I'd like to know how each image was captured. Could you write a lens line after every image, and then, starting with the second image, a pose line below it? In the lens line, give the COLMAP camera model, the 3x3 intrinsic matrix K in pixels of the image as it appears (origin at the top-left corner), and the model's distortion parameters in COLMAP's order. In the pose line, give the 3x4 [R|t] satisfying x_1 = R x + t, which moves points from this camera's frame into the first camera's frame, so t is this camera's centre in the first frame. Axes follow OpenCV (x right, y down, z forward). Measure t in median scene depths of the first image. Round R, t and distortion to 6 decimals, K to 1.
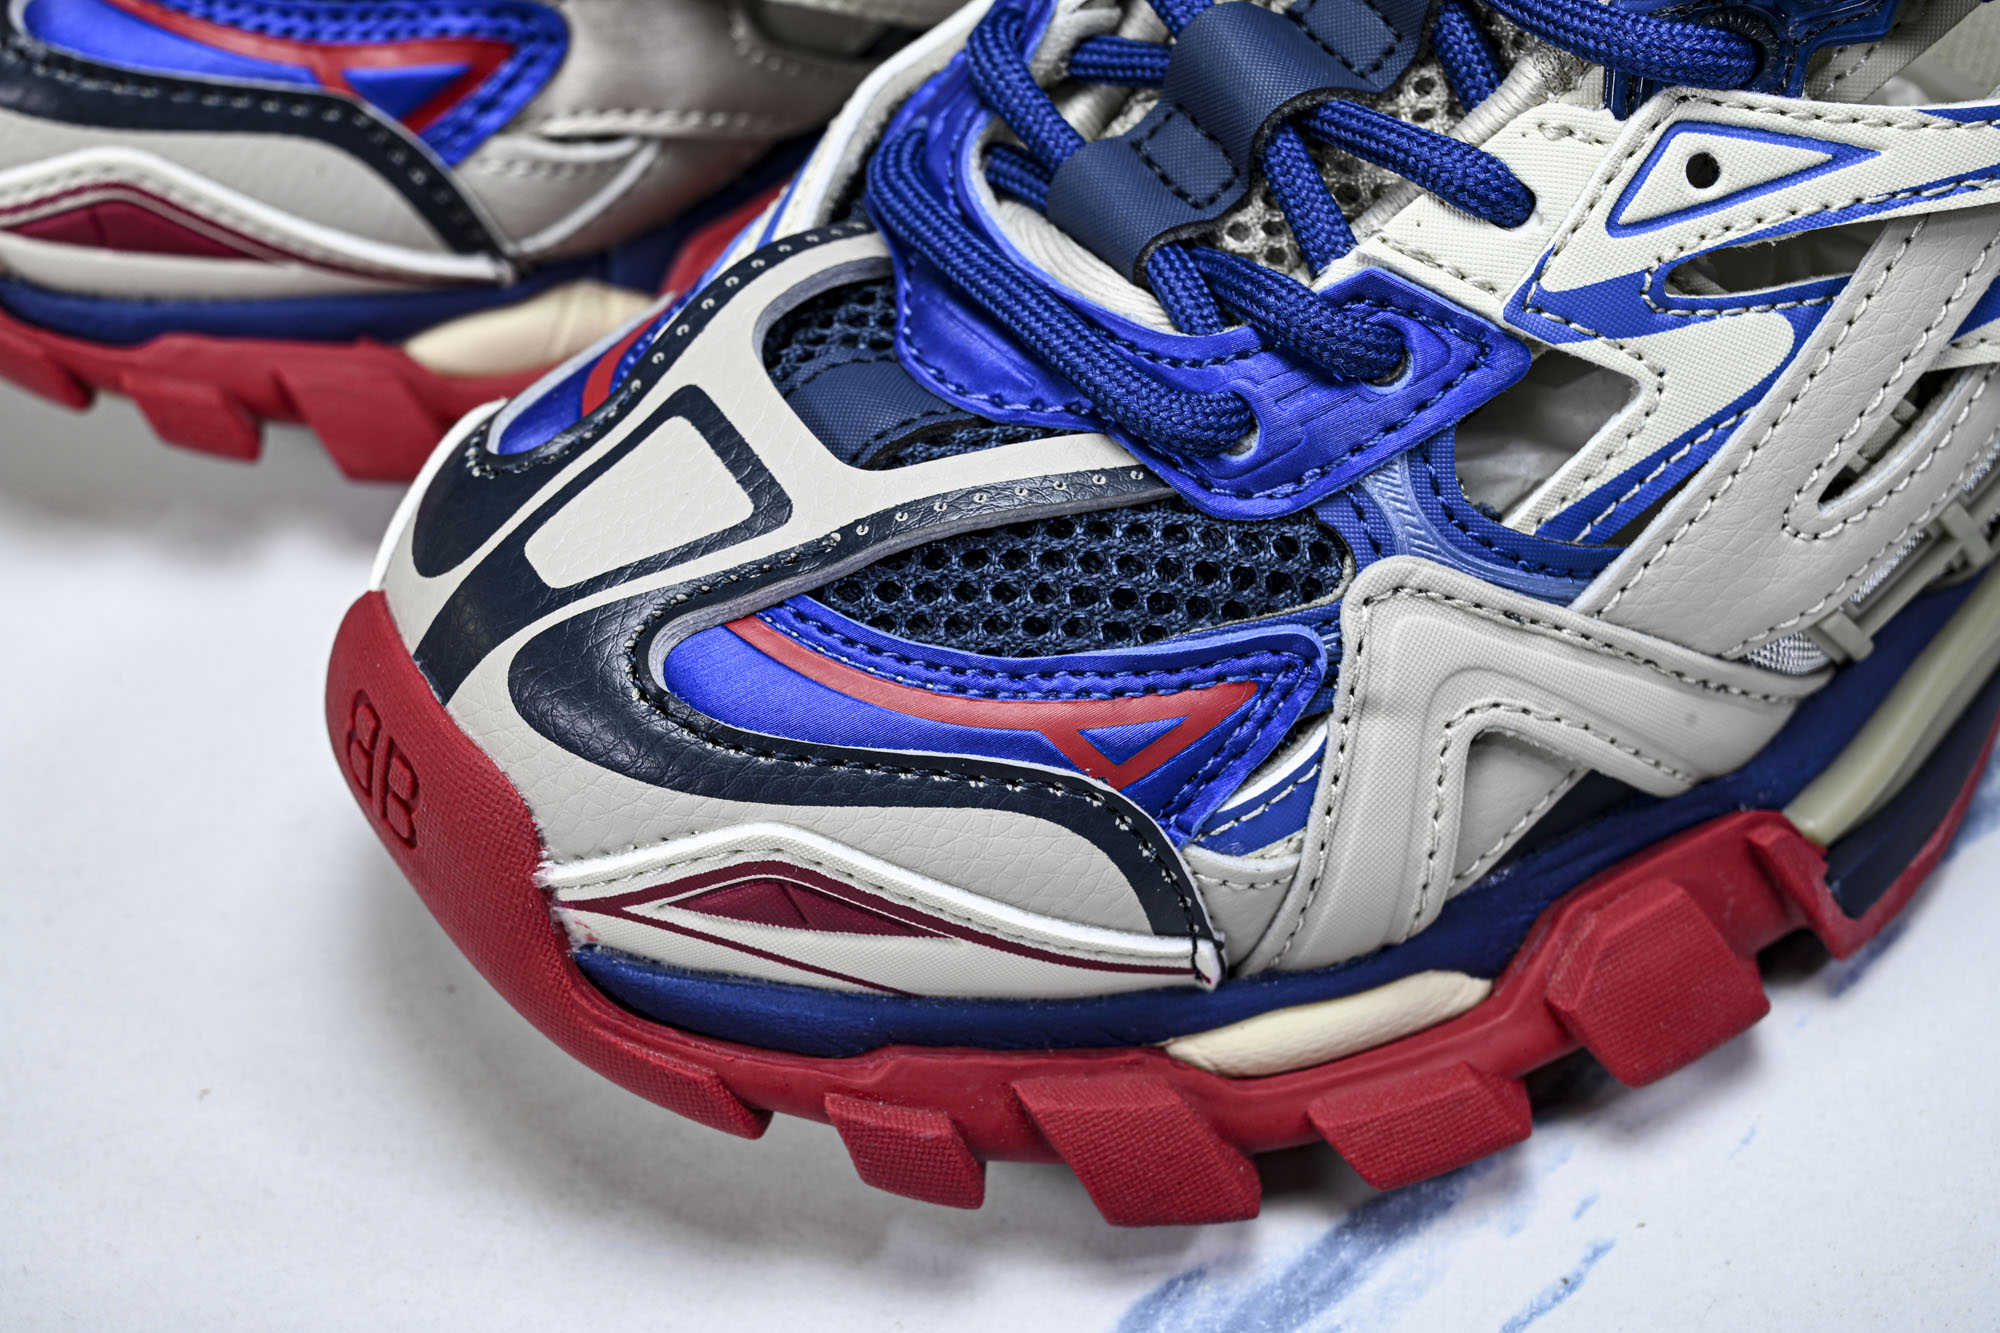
lens RADIAL K [[4012.2, 0, 1031.0], [0, 4012.2, 768.8], [0, 0, 1]] dist [0.014512, 0.000000]
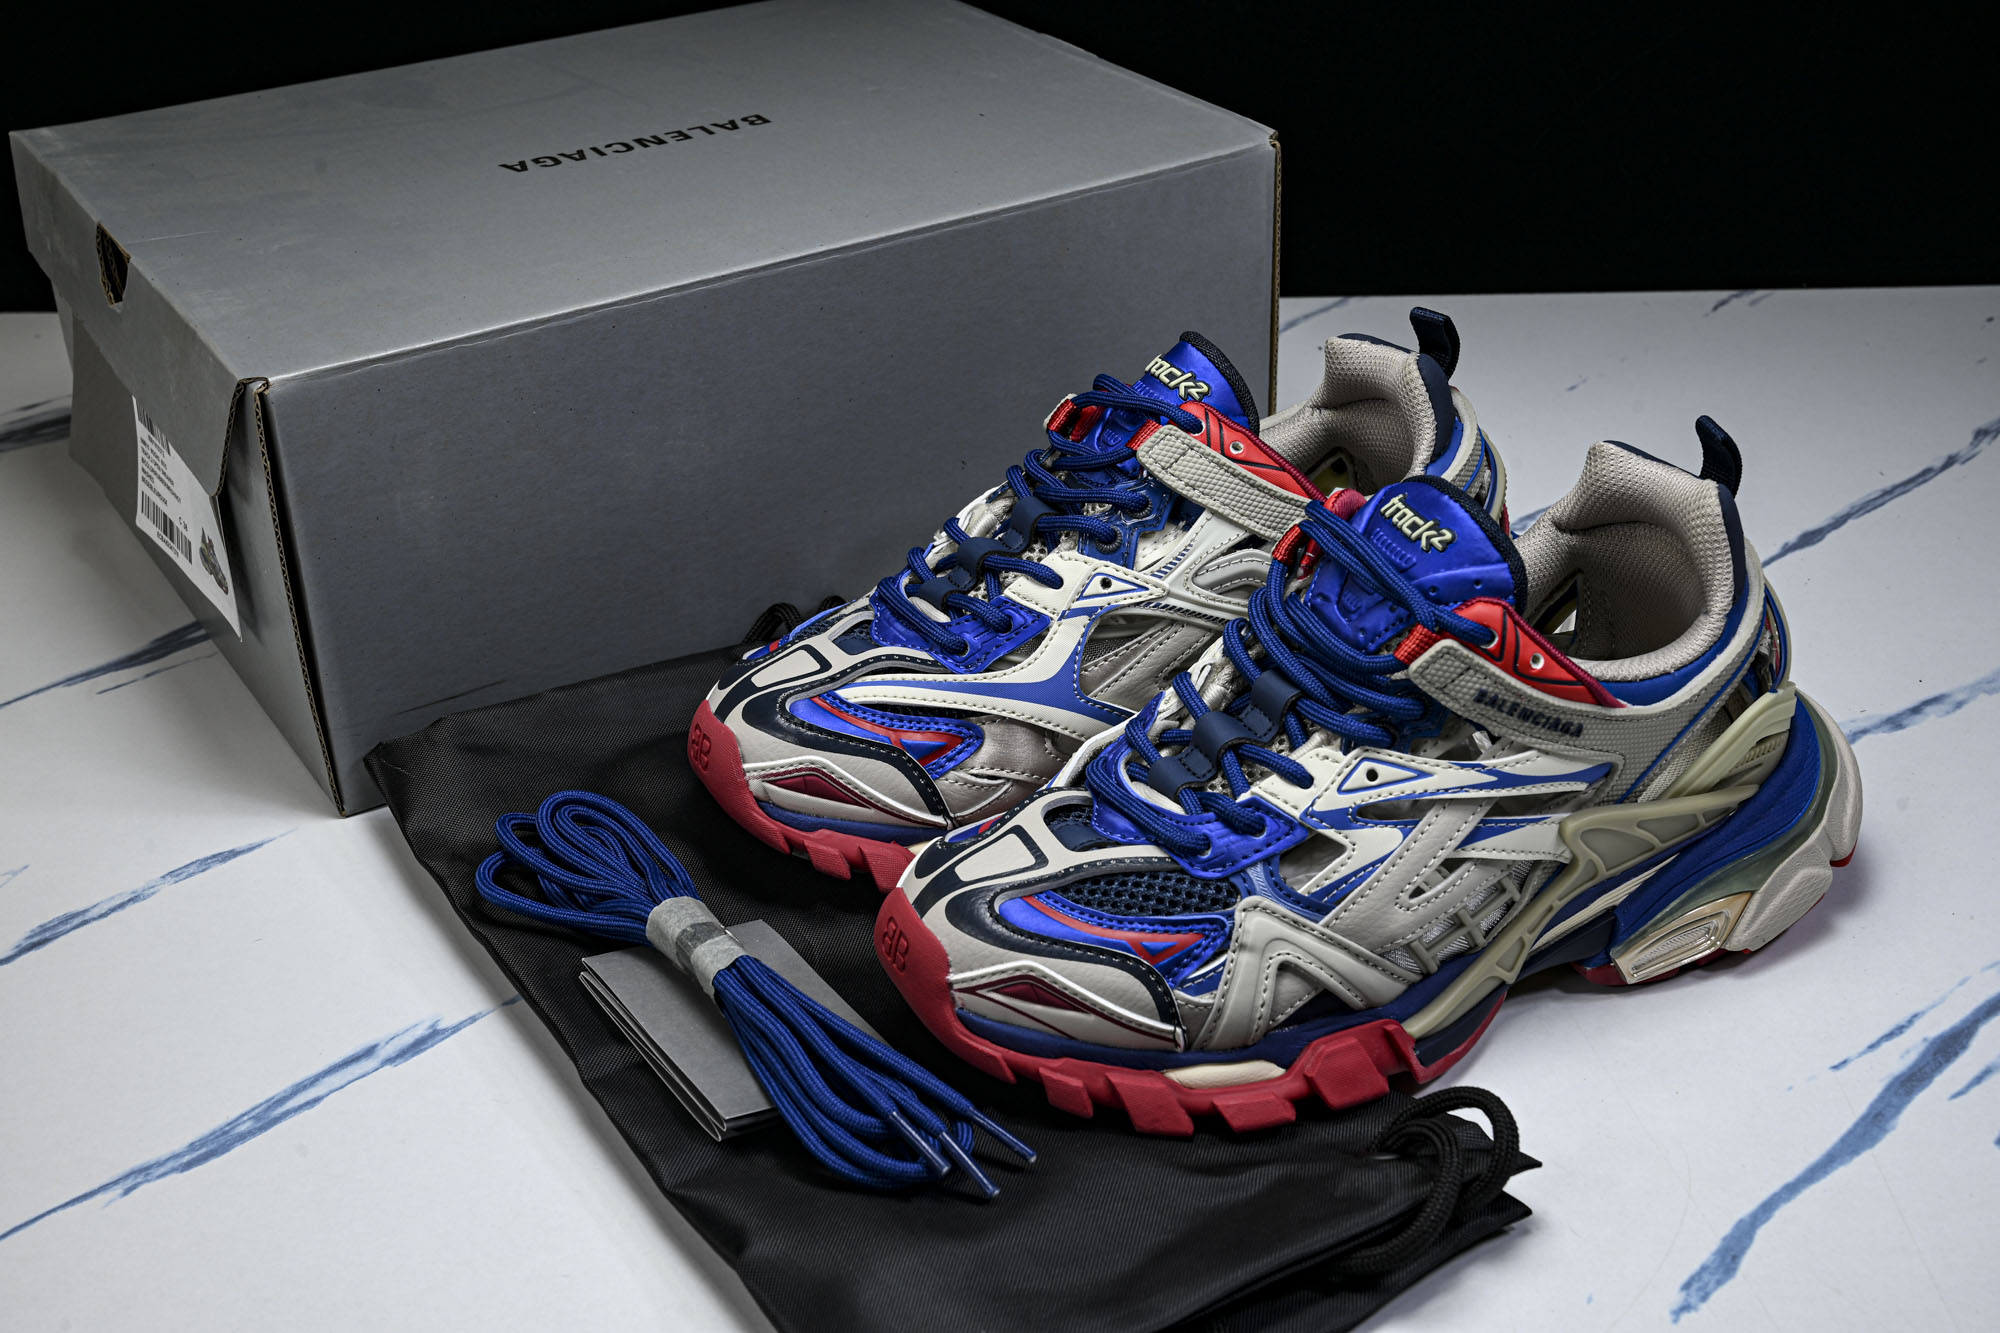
lens RADIAL K [[2560.5, 0, 1045.4], [0, 2560.5, 748.4], [0, 0, 1]] dist [-0.011962, 0.000000]
pose [[0.993210, 0.083730, -0.080767, 0.079742], [-0.103515, 0.952892, -0.285101, 0.380775], [0.053090, 0.291525, 0.955089, -0.778297]]
